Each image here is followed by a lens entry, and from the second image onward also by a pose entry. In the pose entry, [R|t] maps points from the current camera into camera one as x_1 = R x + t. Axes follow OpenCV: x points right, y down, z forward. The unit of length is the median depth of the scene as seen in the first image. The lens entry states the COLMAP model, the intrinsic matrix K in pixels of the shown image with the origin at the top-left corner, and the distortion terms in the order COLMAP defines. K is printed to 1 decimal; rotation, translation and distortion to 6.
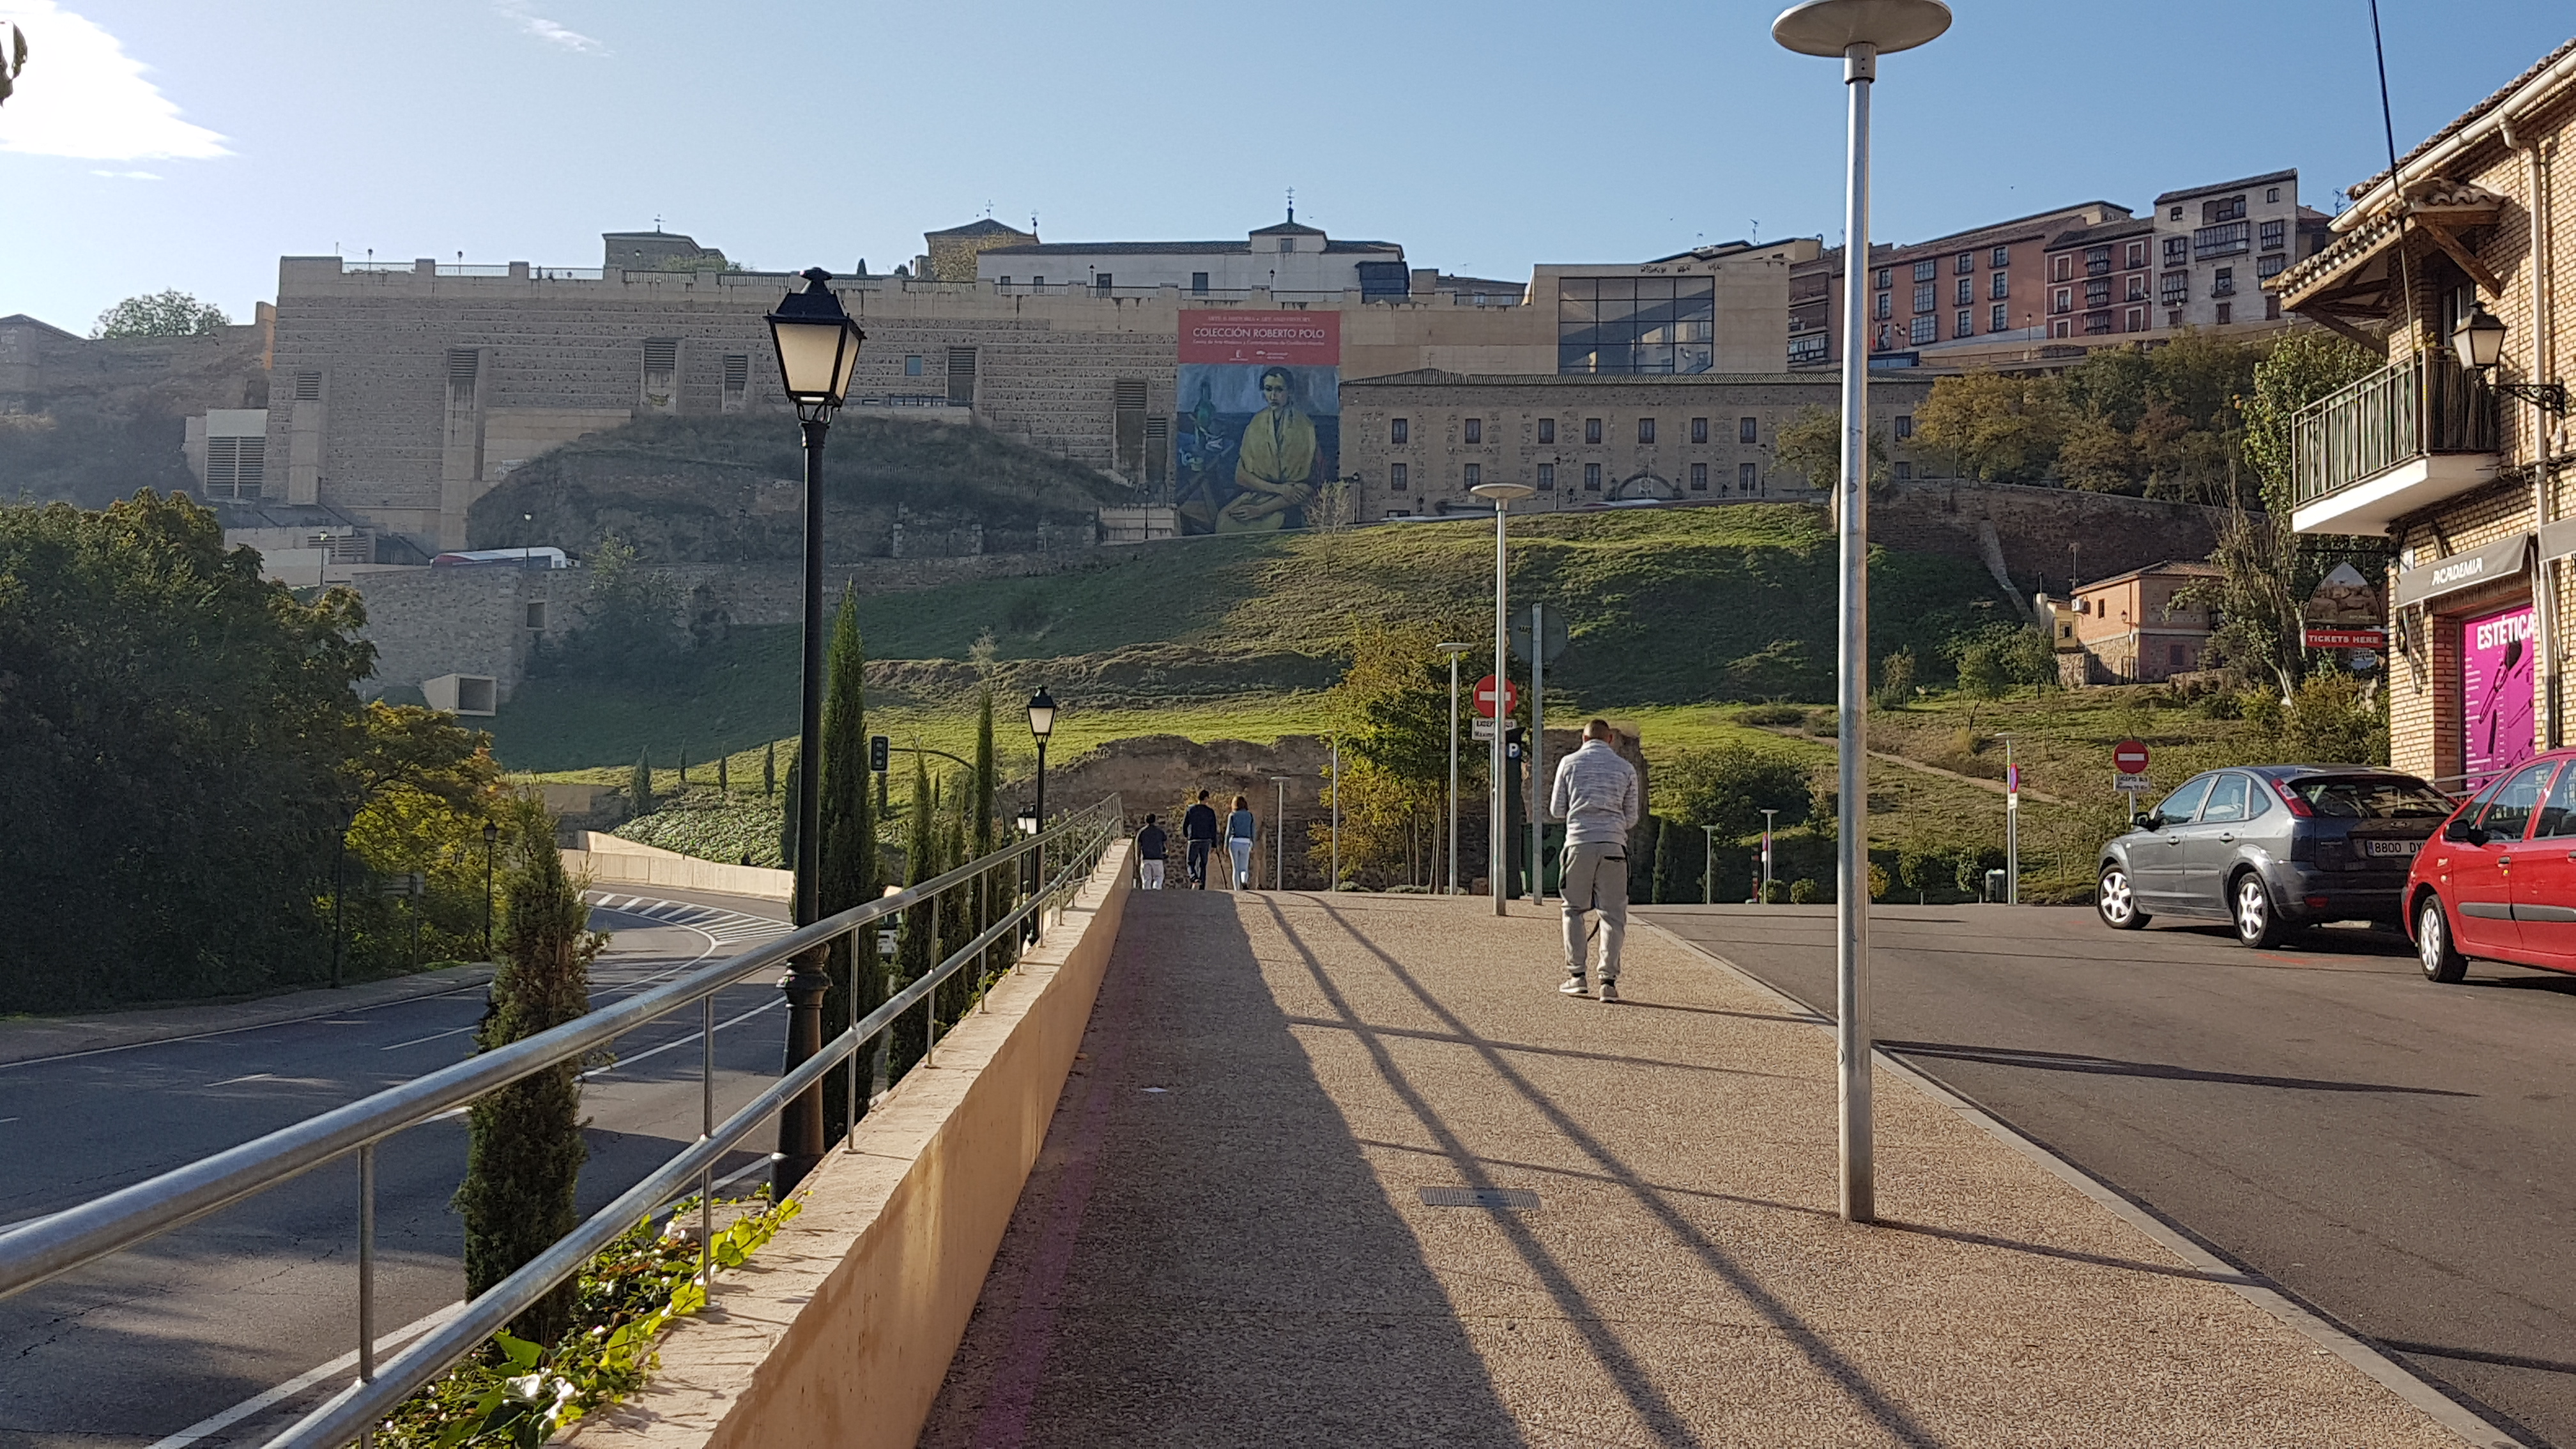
lens RADIAL K [[2522.4, 0, 1343.6], [0, 2522.4, 732.9], [0, 0, 1]] dist [0.197538, -0.345609]
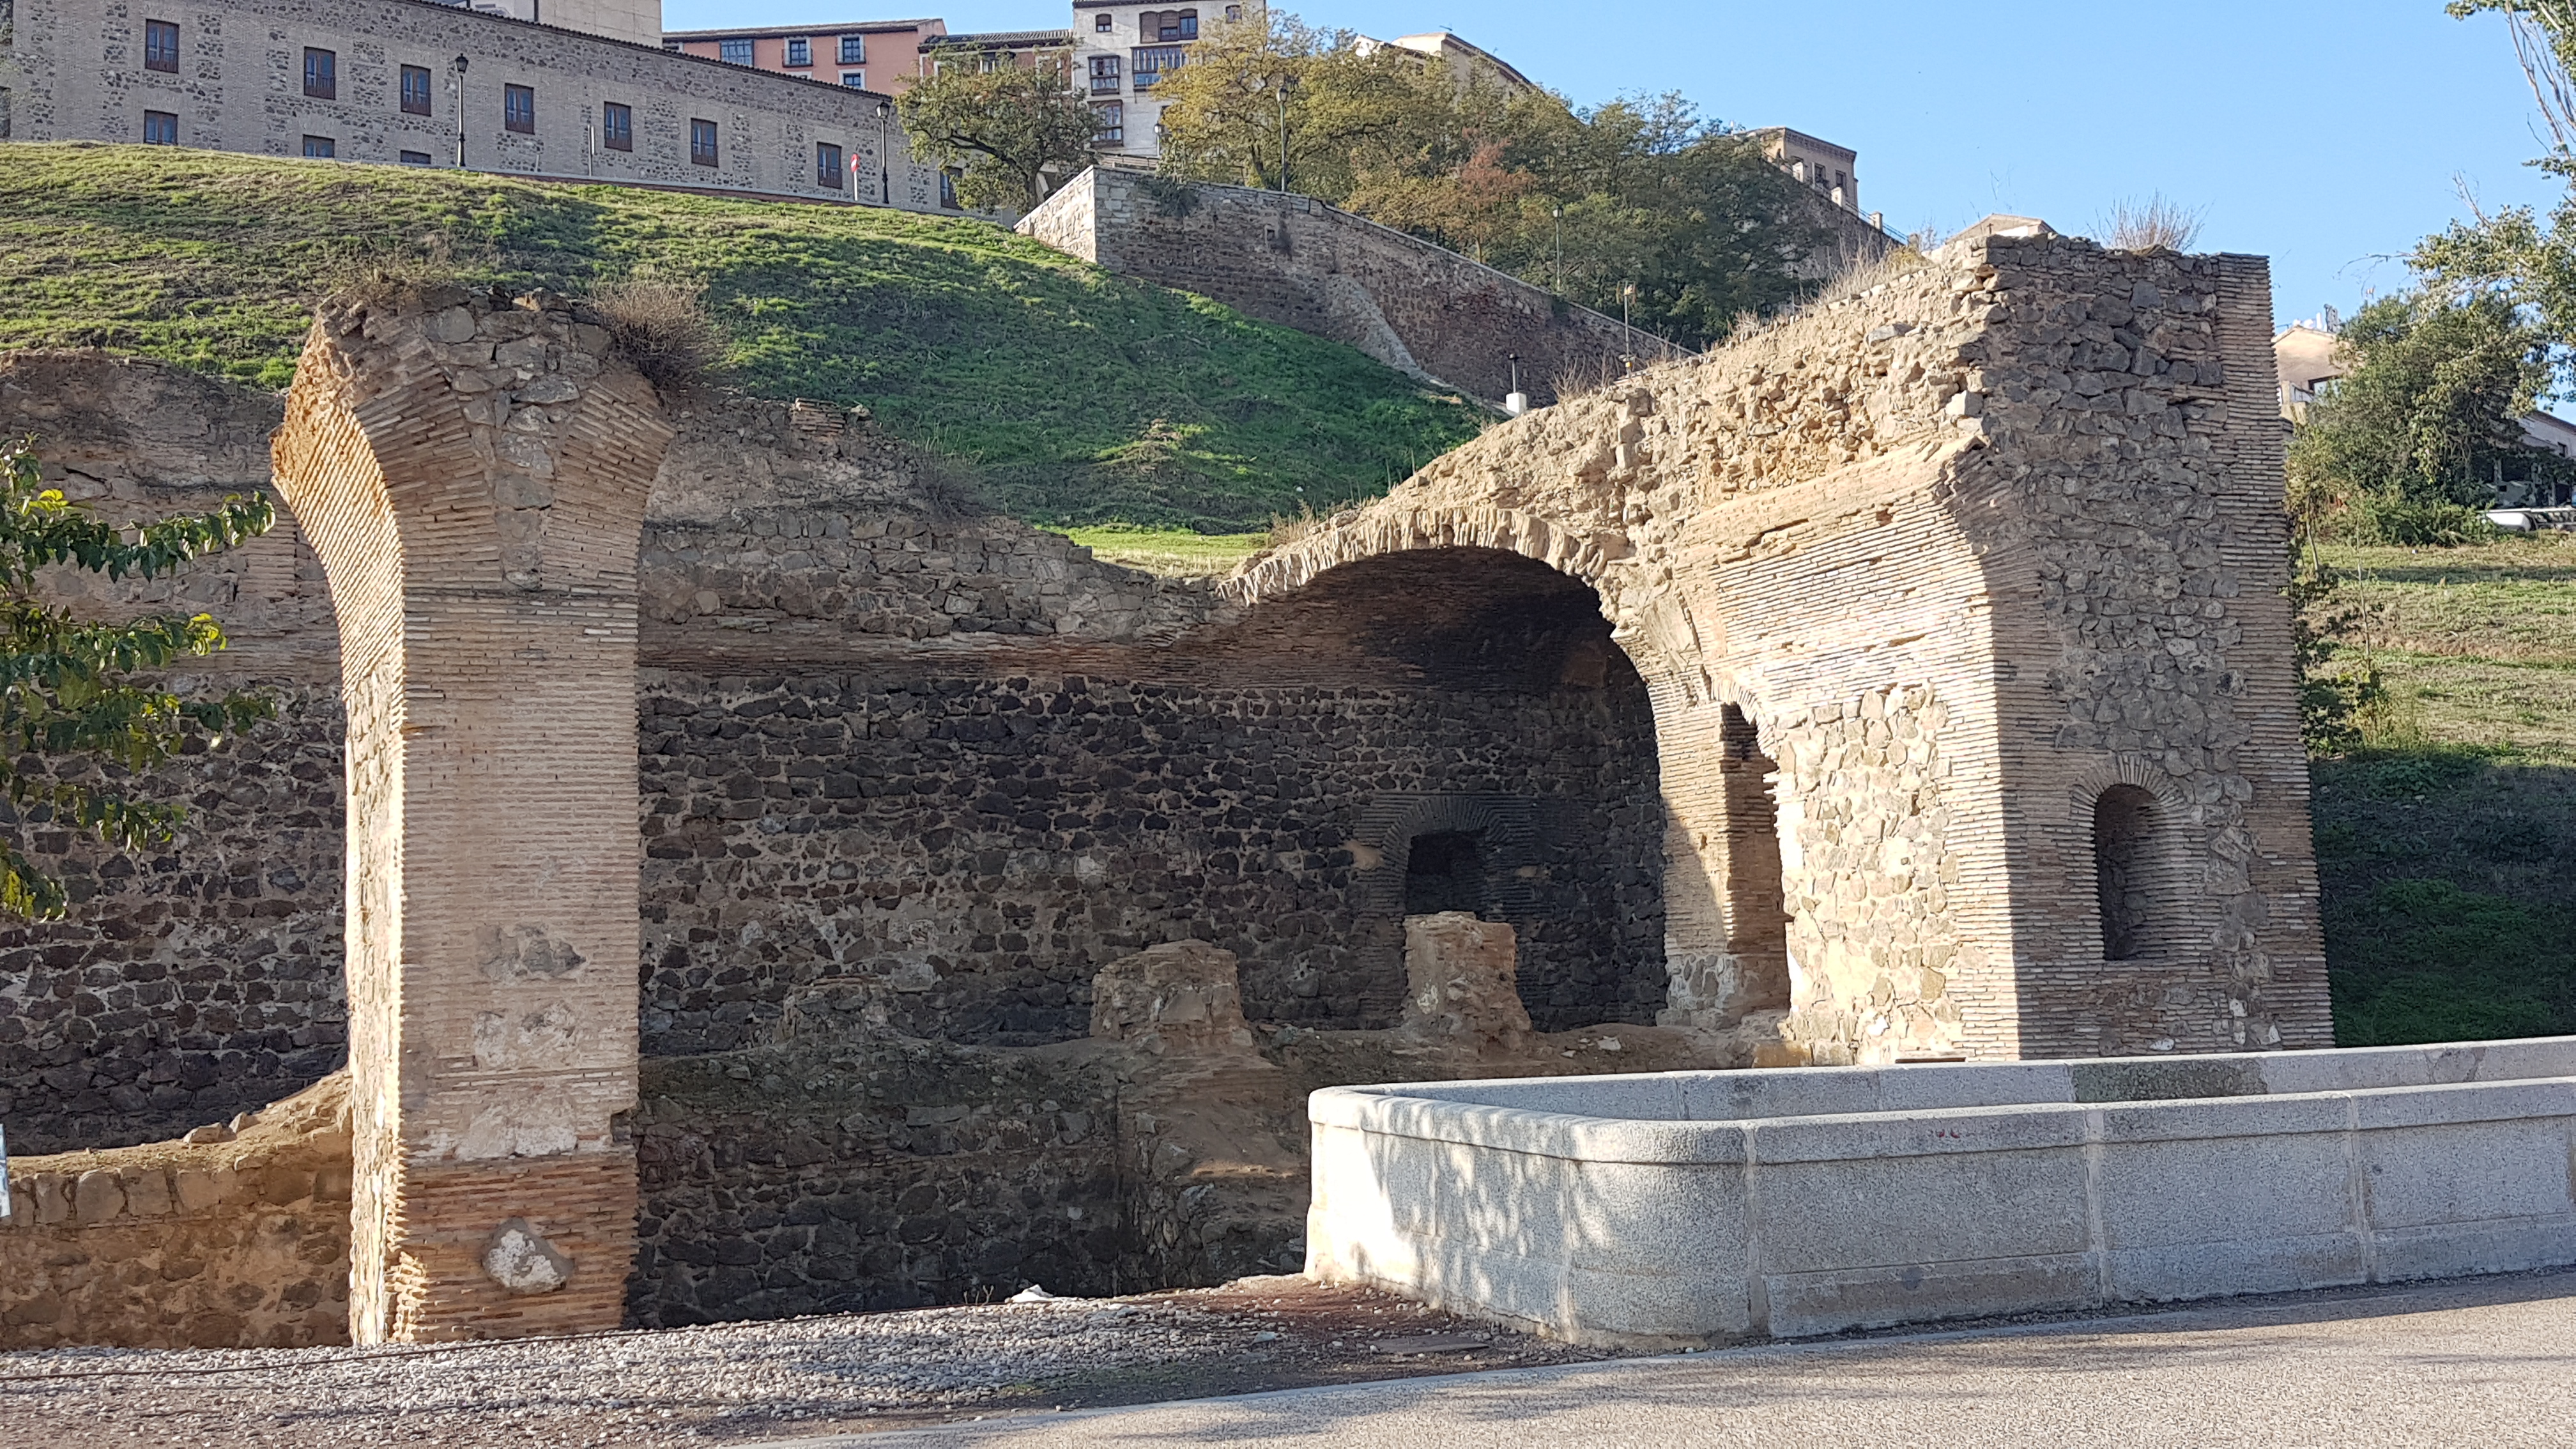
lens RADIAL K [[2522.4, 0, 1343.6], [0, 2522.4, 732.9], [0, 0, 1]] dist [0.197538, -0.345609]
pose [[0.800192, 0.019636, 0.599422, -0.055833], [0.002221, 0.999360, -0.035702, 0.026584], [-0.599739, 0.029900, 0.799637, 0.427292]]
